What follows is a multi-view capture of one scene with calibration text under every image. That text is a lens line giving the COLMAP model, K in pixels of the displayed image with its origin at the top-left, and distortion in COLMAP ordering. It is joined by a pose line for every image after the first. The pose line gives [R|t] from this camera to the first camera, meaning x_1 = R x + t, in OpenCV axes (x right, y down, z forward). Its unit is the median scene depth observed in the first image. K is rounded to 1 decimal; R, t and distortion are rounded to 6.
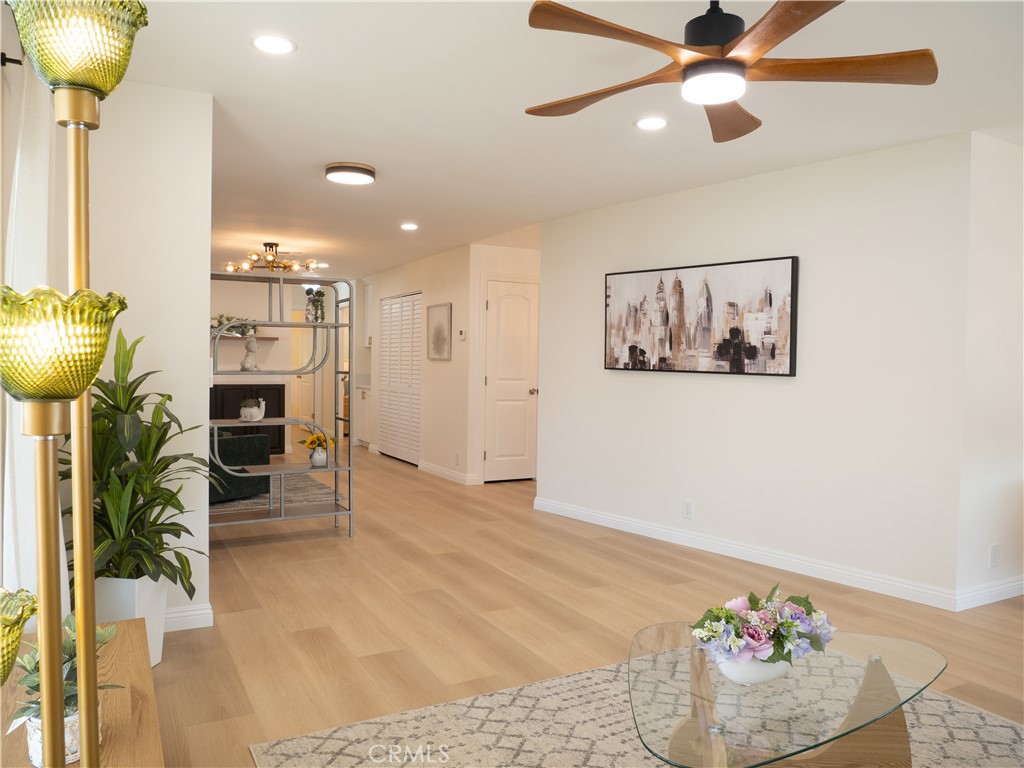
lens RADIAL K [[772.7, 0, 510.8], [0, 772.7, 397.5], [0, 0, 1]] dist [-0.067570, 0.003221]
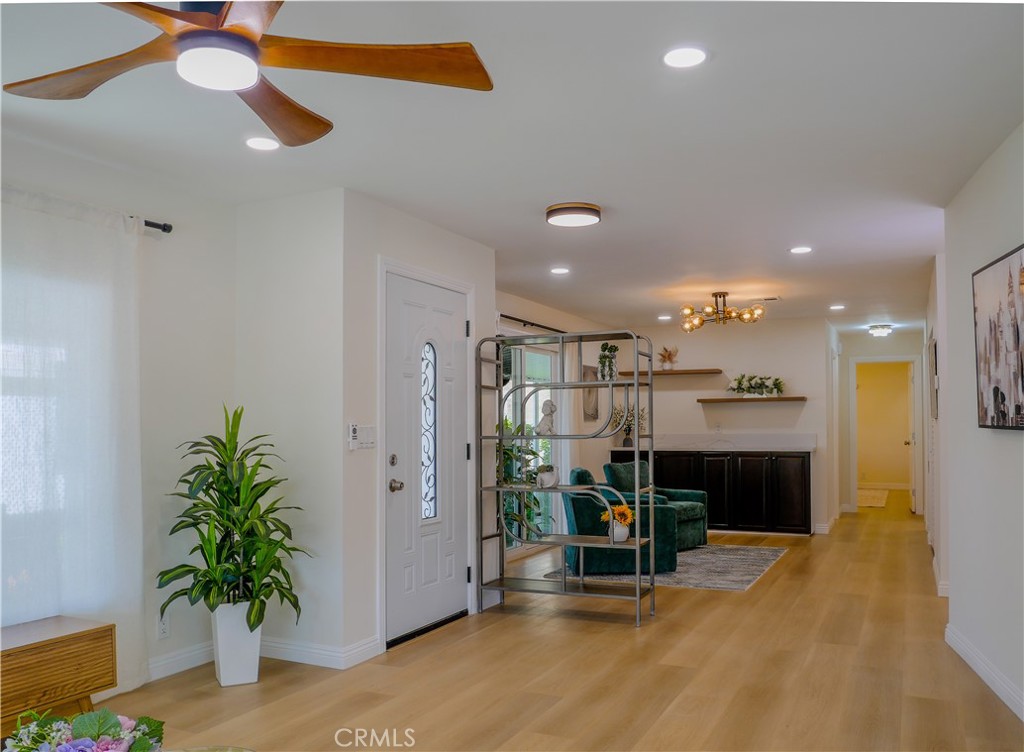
lens RADIAL K [[857.7, 0, 510.9], [0, 857.7, 418.8], [0, 0, 1]] dist [-0.076086, 0.000465]
pose [[0.553894, -0.025065, -0.832210, 0.505585], [-0.024123, 0.998644, -0.046133, -0.004220], [0.832238, 0.045628, 0.552538, 0.345192]]
